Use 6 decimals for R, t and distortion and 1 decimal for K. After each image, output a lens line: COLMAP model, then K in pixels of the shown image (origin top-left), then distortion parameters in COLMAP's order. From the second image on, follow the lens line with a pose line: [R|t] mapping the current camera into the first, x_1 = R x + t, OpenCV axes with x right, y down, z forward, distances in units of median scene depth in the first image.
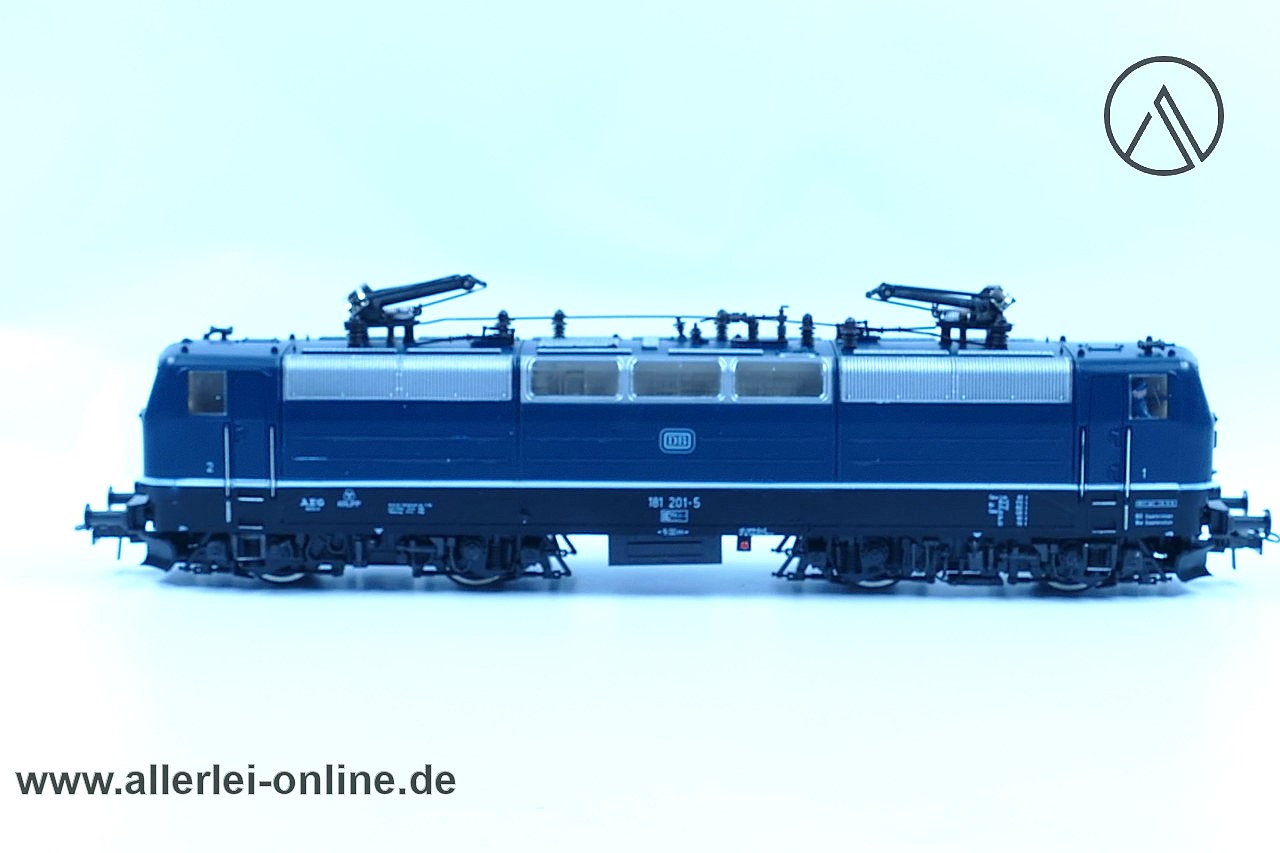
lens RADIAL K [[2721.6, 0, 640.0], [0, 2721.6, 426.5], [0, 0, 1]] dist [0.006799, -0.103763]
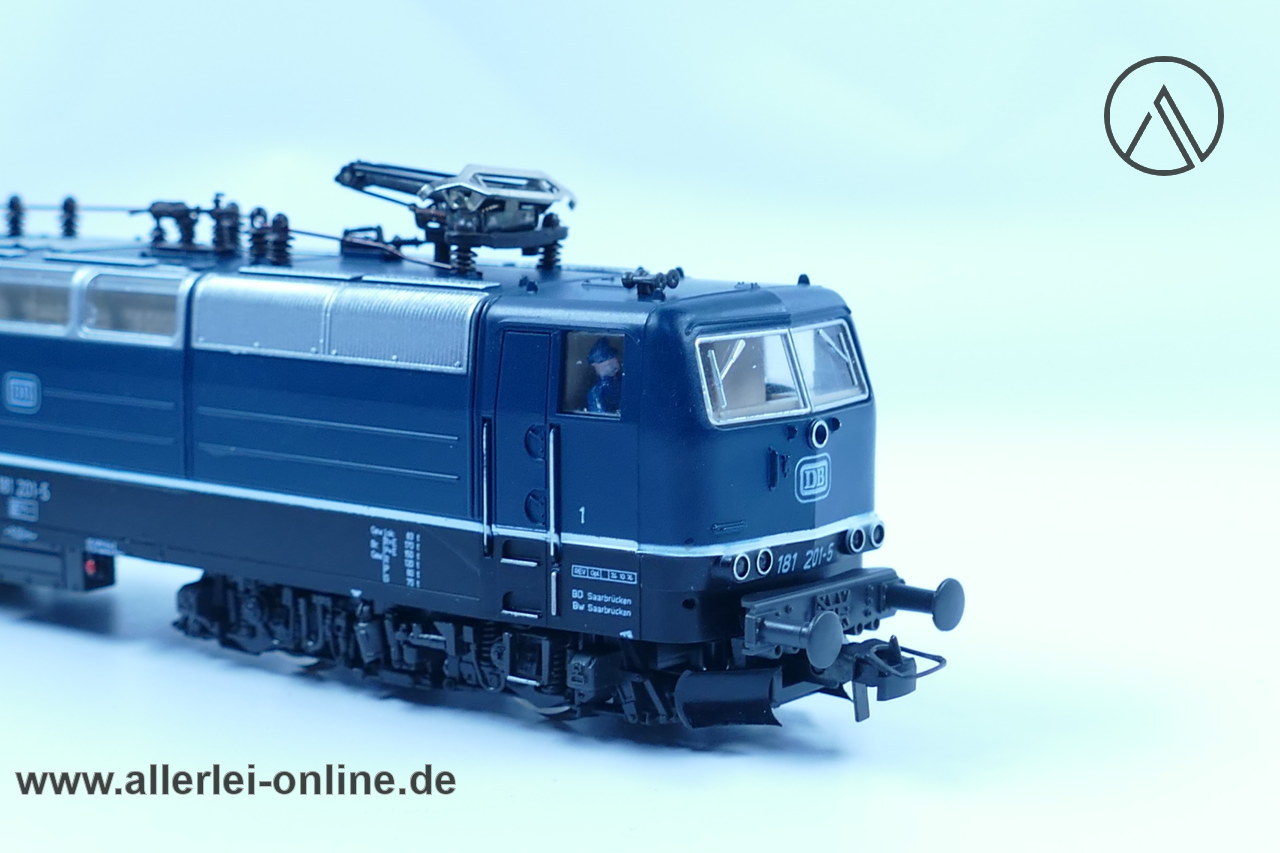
lens RADIAL K [[2721.6, 0, 640.0], [0, 2721.6, 426.5], [0, 0, 1]] dist [0.006799, -0.103763]
pose [[0.777354, 0.078397, -0.624160, 0.526452], [-0.082570, 0.996336, 0.022308, -0.013142], [0.623621, 0.034196, 0.780978, 0.585260]]
